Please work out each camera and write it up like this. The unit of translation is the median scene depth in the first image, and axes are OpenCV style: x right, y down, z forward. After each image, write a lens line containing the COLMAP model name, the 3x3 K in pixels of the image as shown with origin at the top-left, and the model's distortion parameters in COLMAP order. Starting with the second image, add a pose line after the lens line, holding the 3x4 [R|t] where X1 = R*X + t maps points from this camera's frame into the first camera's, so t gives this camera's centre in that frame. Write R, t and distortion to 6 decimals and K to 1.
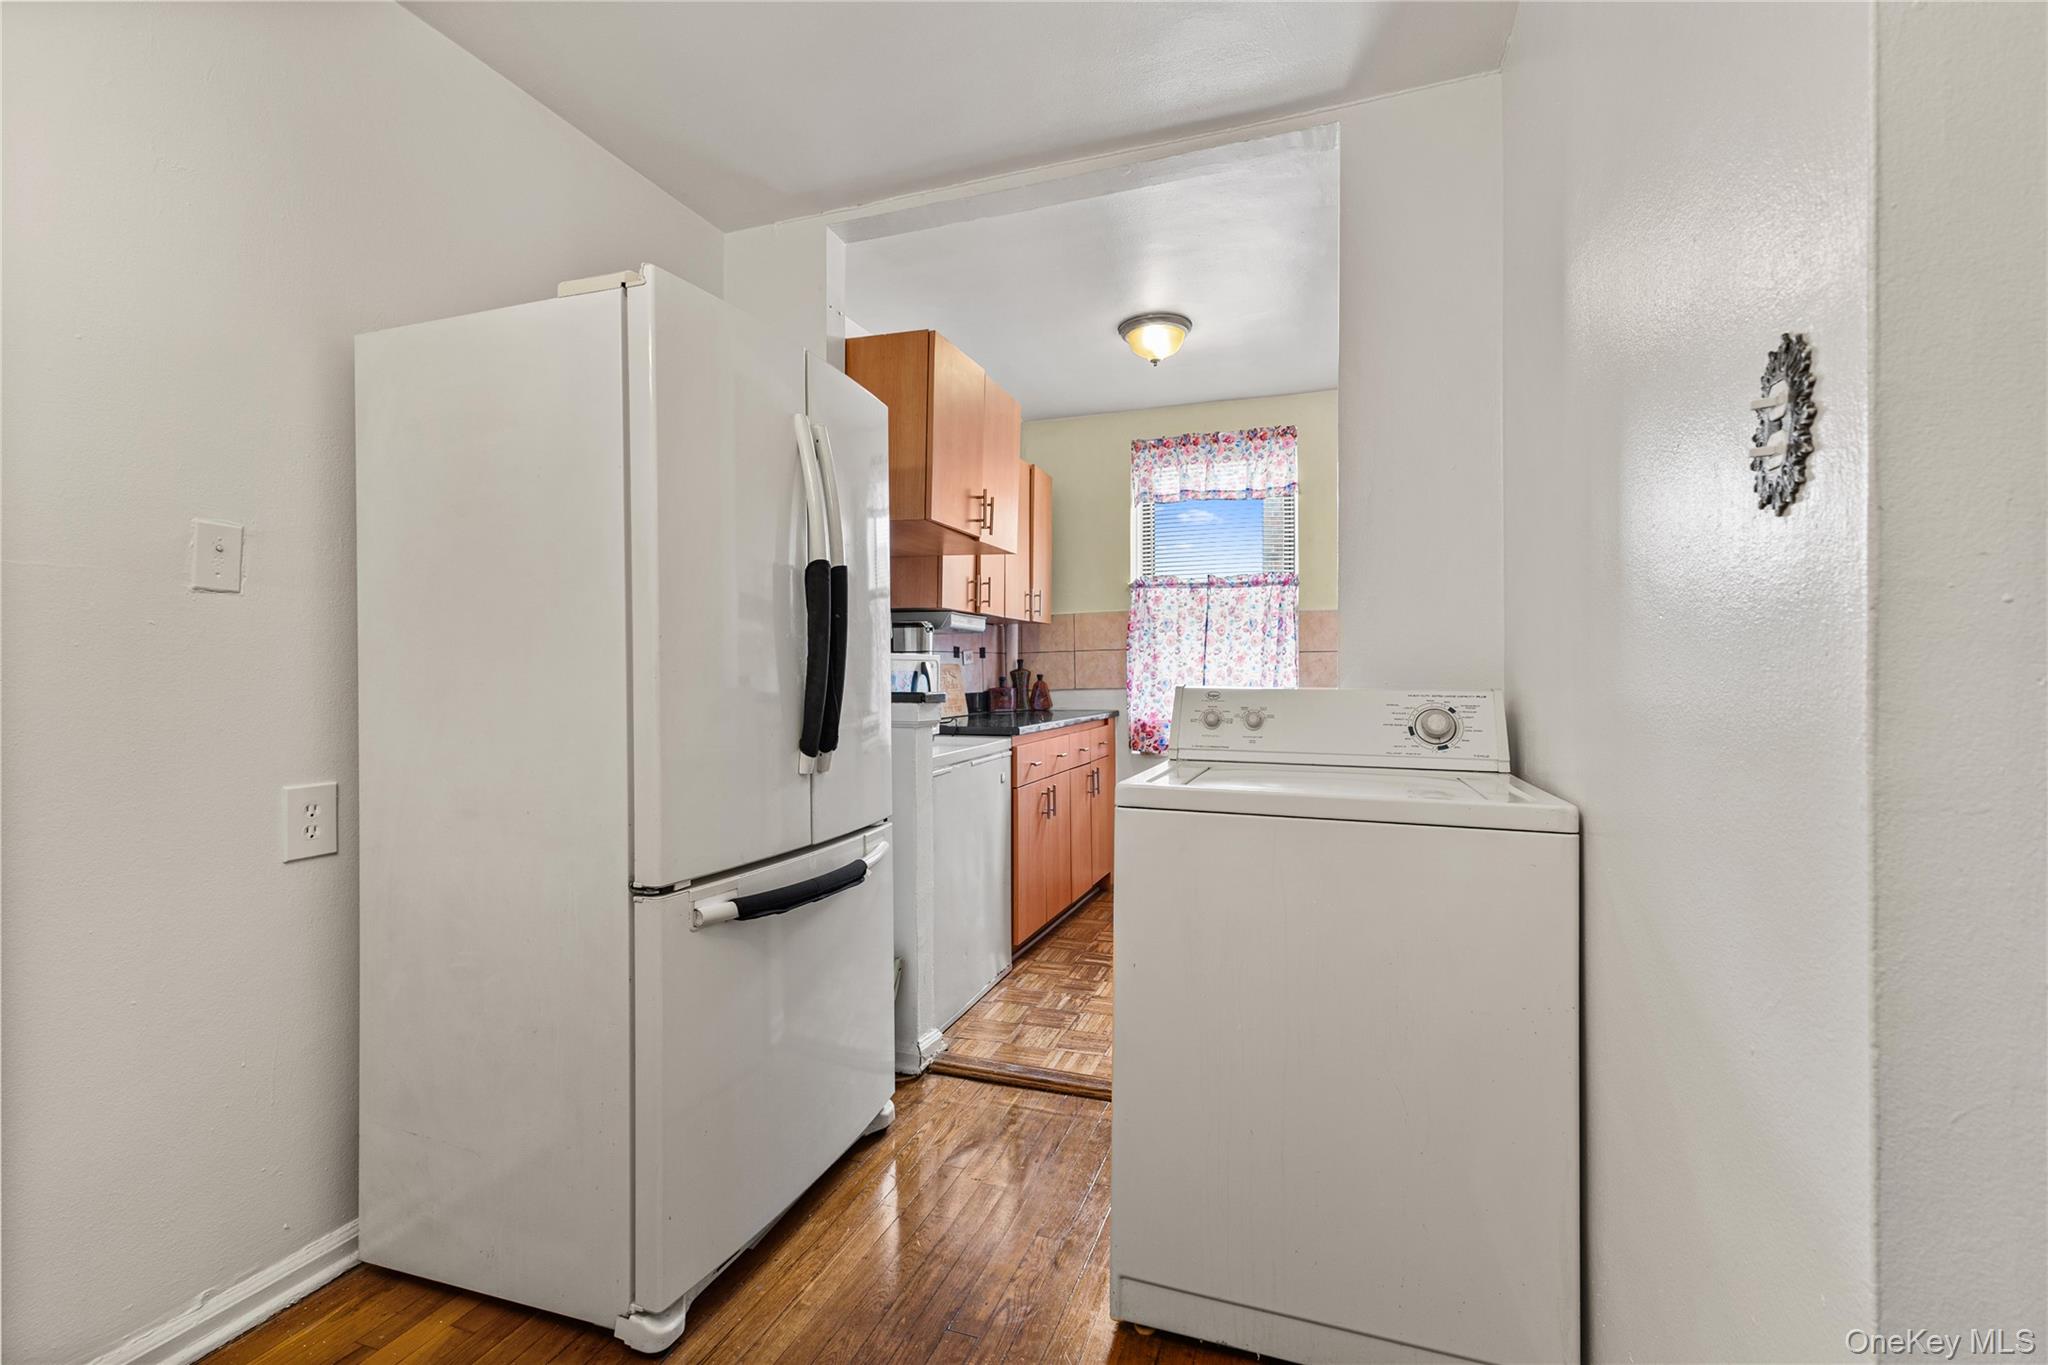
lens RADIAL K [[914.3, 0, 1024.4], [0, 914.3, 681.1], [0, 0, 1]] dist [0.000013, -0.000001]
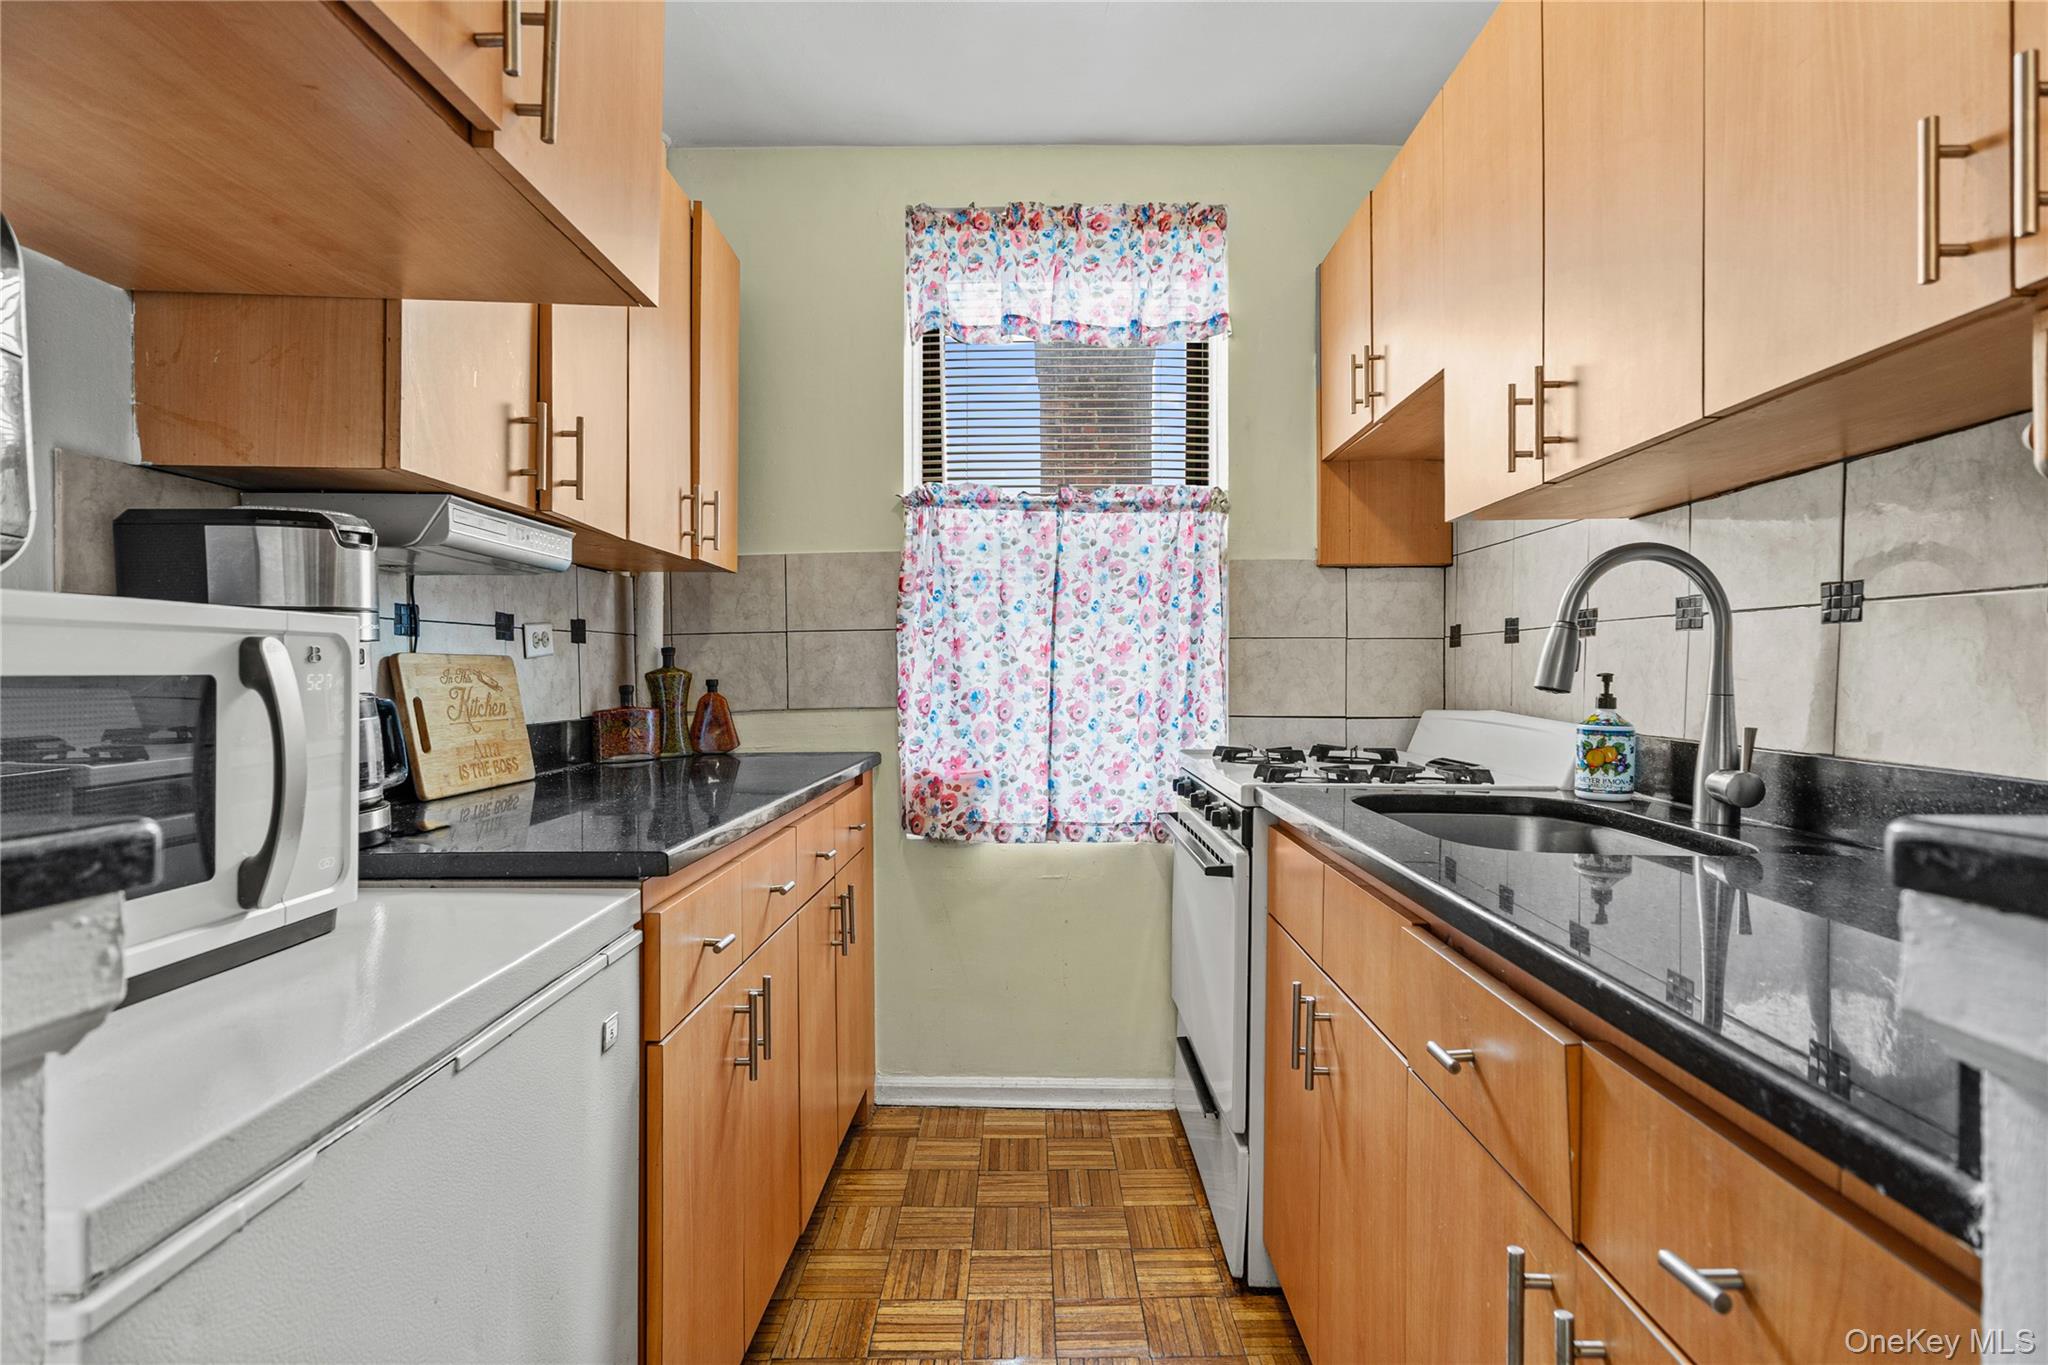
lens RADIAL K [[1007.6, 0, 1025.9], [0, 1007.6, 686.5], [0, 0, 1]] dist [0.003820, 0.000091]
pose [[0.943420, -0.001568, 0.331596, -0.003177], [-0.000152, 0.999987, 0.005160, -0.006757], [-0.331600, -0.004918, 0.943407, 0.475912]]
